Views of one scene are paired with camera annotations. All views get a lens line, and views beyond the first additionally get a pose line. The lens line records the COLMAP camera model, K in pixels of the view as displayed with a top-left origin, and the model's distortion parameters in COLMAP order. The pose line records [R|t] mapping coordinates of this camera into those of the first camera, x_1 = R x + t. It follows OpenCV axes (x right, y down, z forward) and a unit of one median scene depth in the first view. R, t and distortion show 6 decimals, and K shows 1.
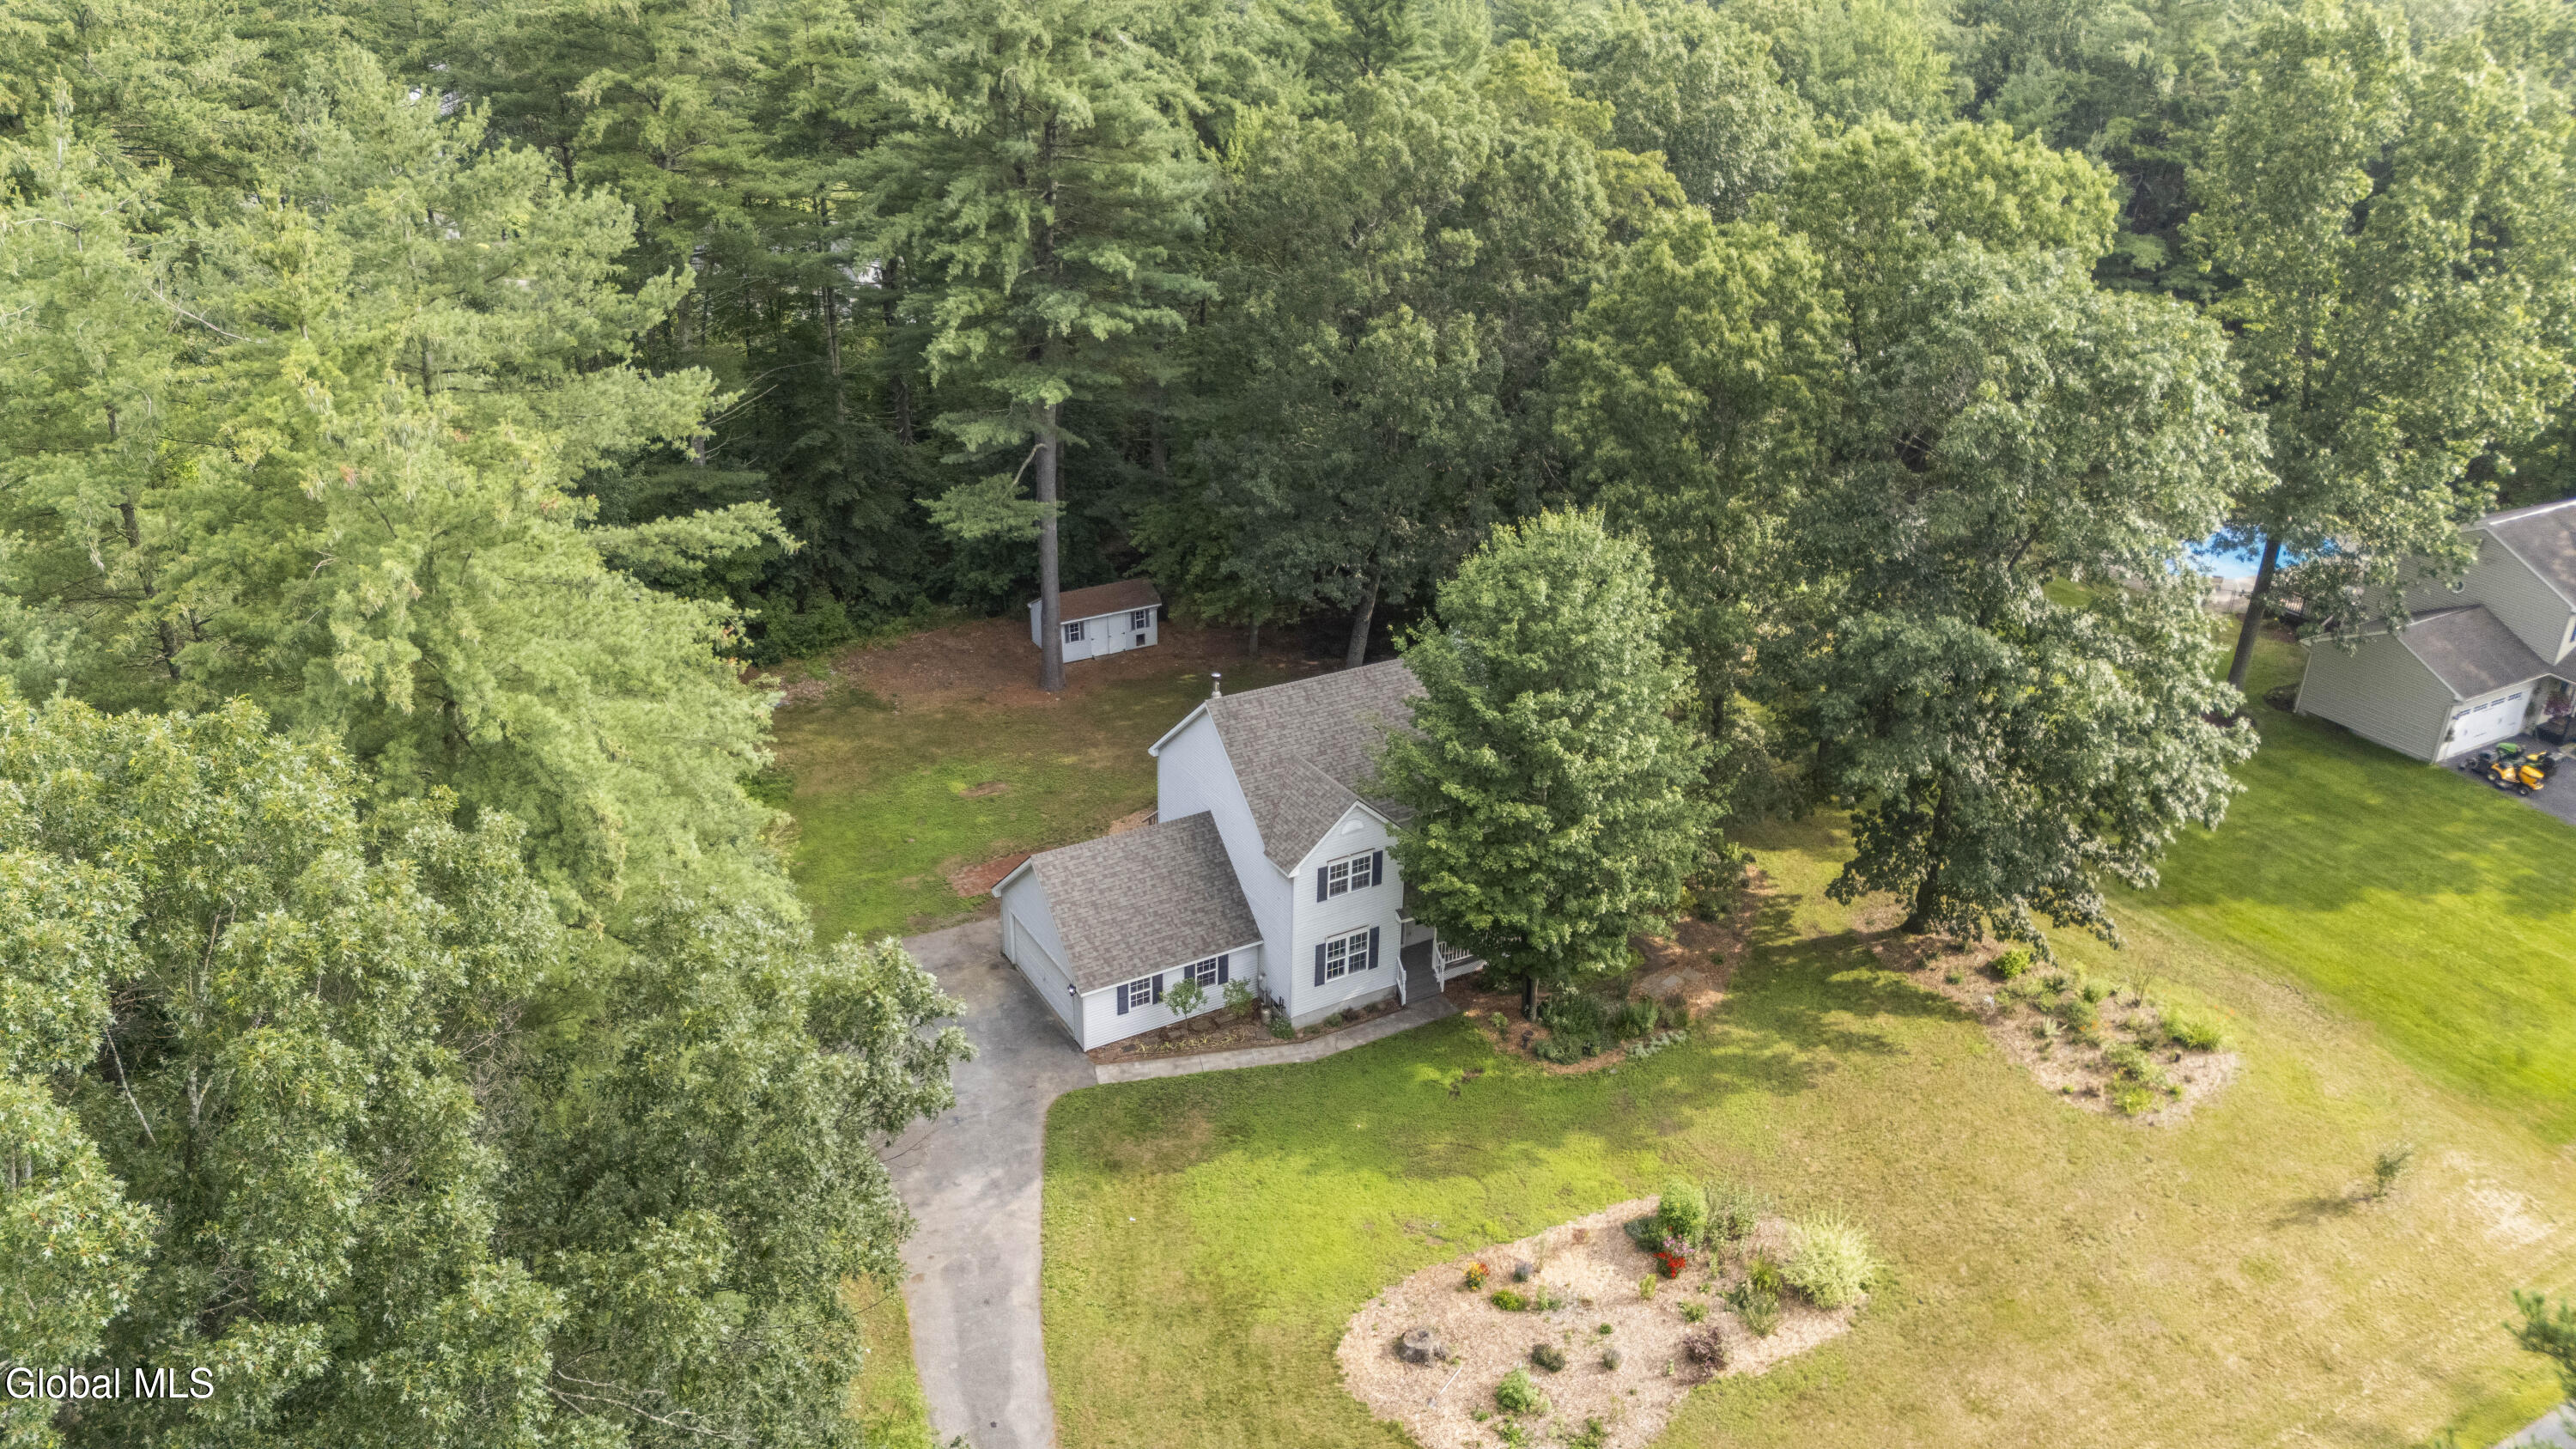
lens RADIAL K [[1902.5, 0, 1288.0], [0, 1902.5, 724.5], [0, 0, 1]] dist [0.126924, -0.001390]
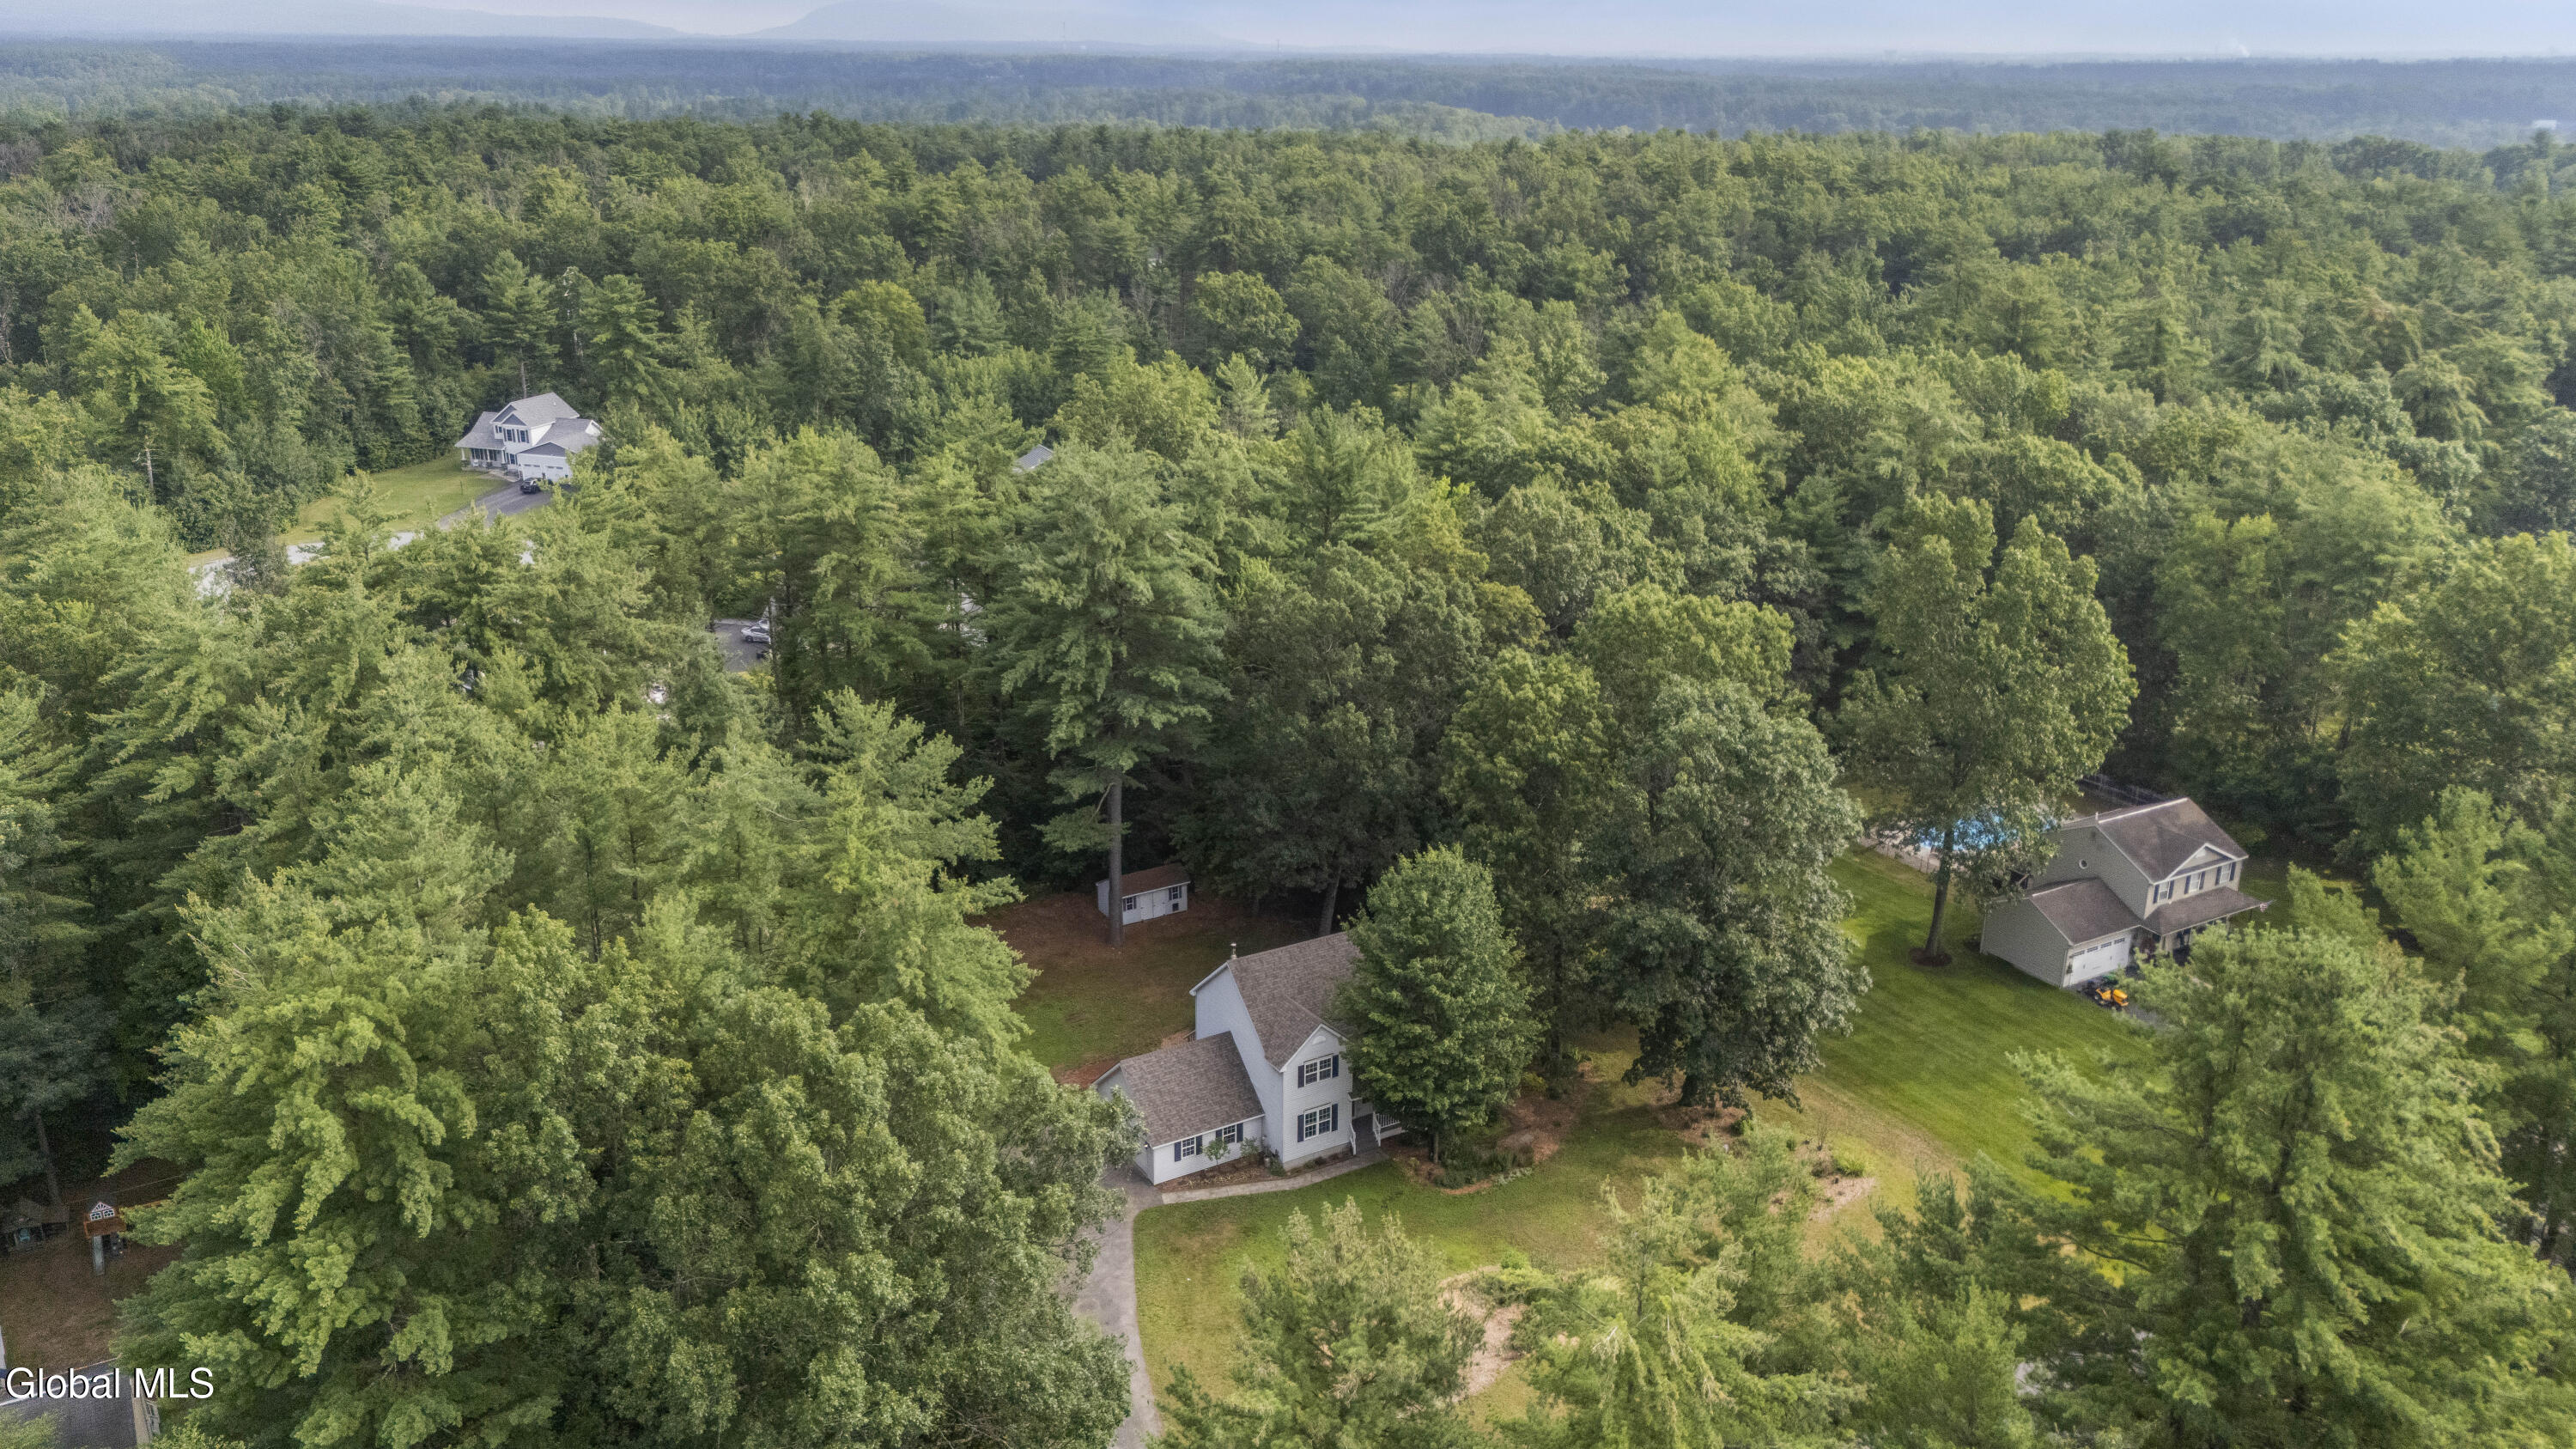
lens RADIAL K [[1902.5, 0, 1288.0], [0, 1902.5, 724.5], [0, 0, 1]] dist [0.126924, -0.001390]
pose [[0.999892, -0.014670, 0.000479, 0.010395], [0.014632, 0.993641, -0.111637, -0.030811], [0.001162, 0.111632, 0.993749, -0.624154]]
